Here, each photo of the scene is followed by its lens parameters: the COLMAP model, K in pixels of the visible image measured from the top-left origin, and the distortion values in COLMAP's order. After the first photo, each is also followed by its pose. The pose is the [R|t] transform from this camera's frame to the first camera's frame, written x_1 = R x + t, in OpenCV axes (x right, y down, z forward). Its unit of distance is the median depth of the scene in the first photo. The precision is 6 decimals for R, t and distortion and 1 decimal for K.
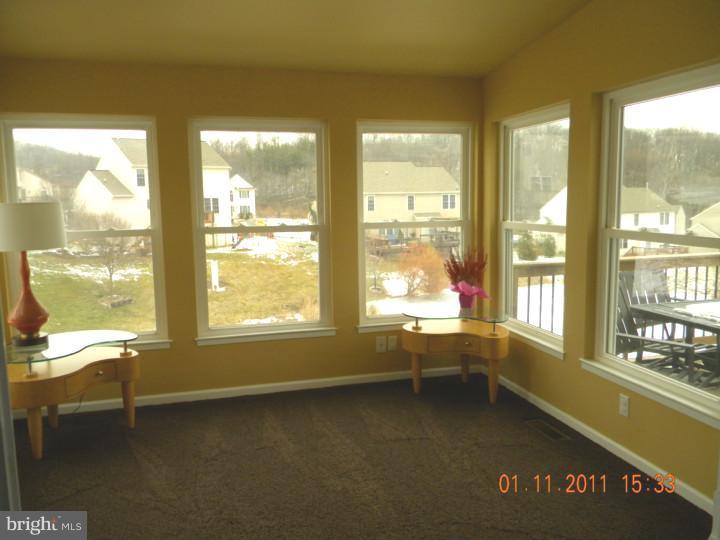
lens RADIAL K [[587.3, 0, 360.0], [0, 587.3, 270.0], [0, 0, 1]] dist [0.032702, -0.069147]
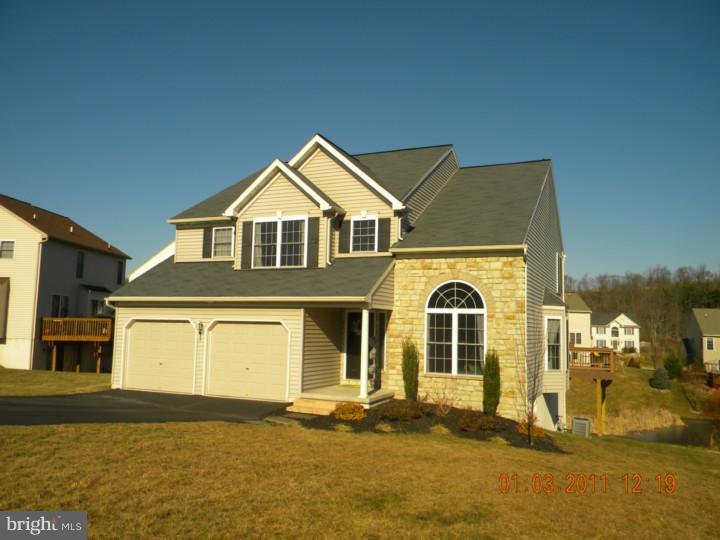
lens RADIAL K [[587.3, 0, 360.0], [0, 587.3, 270.0], [0, 0, 1]] dist [0.032702, -0.069147]
pose [[0.773661, -0.017652, -0.633354, 0.225398], [-0.124005, 0.976062, -0.178679, 0.043587], [0.621346, 0.216776, 0.752952, -0.382219]]
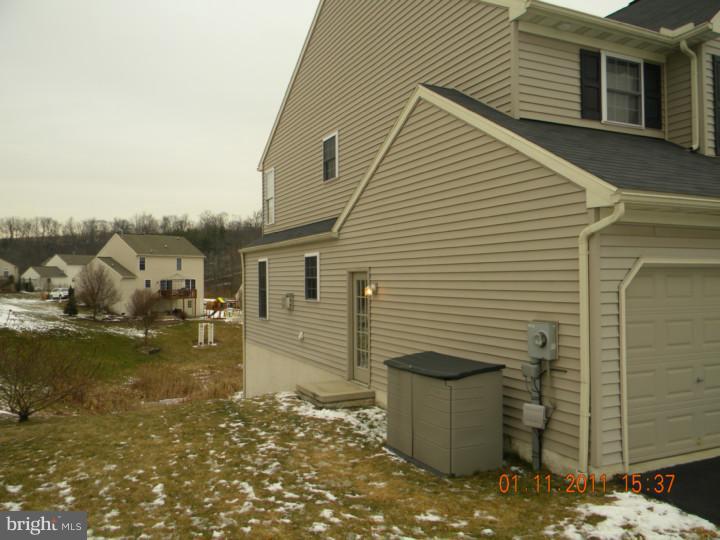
lens RADIAL K [[587.3, 0, 360.0], [0, 587.3, 270.0], [0, 0, 1]] dist [0.032702, -0.069147]
pose [[0.985095, 0.018768, 0.170983, -0.085134], [0.006089, 0.989602, -0.143707, 0.037119], [-0.171902, 0.142606, 0.974737, -0.273172]]
